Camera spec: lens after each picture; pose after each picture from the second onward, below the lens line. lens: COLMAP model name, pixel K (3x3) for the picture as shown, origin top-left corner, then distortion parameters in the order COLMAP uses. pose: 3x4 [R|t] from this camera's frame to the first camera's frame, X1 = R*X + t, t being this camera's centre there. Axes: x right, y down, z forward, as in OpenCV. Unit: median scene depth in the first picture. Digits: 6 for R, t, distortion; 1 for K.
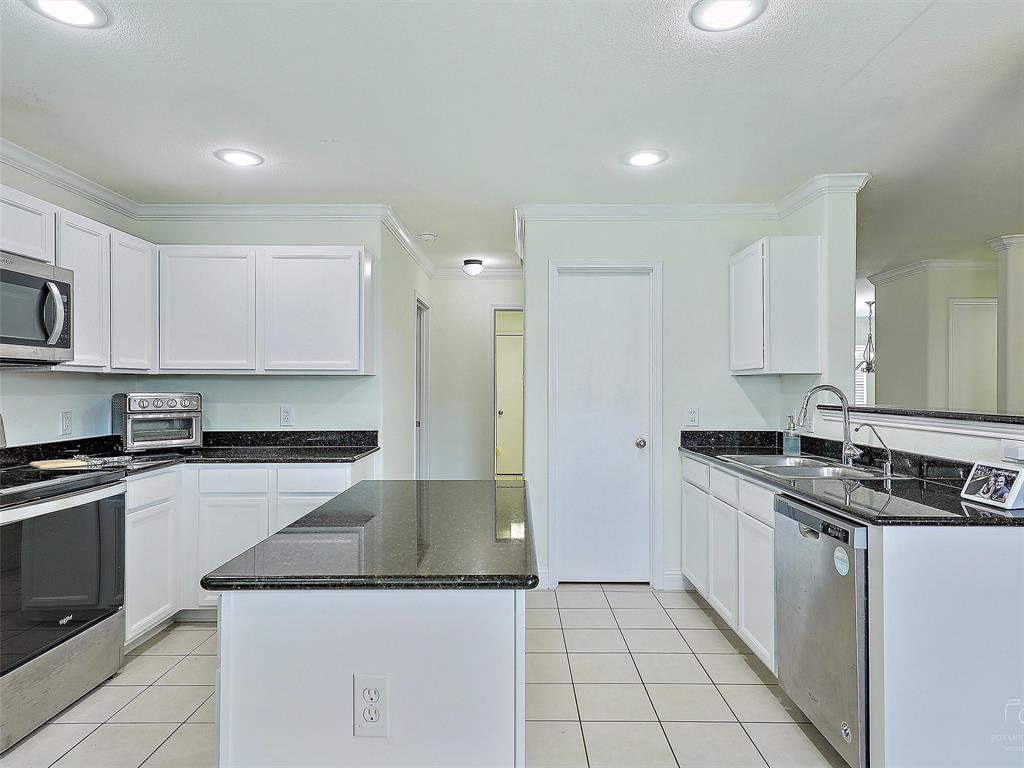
lens RADIAL K [[627.0, 0, 513.0], [0, 627.0, 387.0], [0, 0, 1]] dist [0.022508, -0.001305]
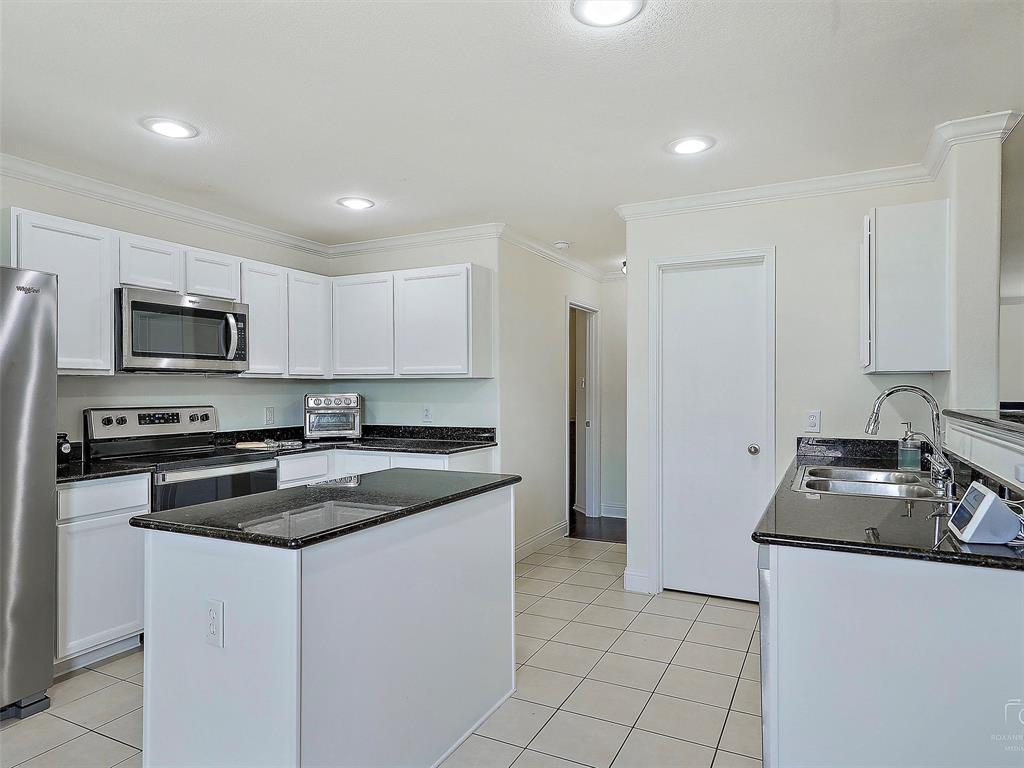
lens RADIAL K [[630.3, 0, 510.8], [0, 630.3, 388.8], [0, 0, 1]] dist [0.029054, 0.003831]
pose [[0.896221, -0.002002, -0.443603, 0.349258], [0.002974, 0.999994, 0.001496, -0.000895], [0.443597, -0.002660, 0.896222, 0.020750]]
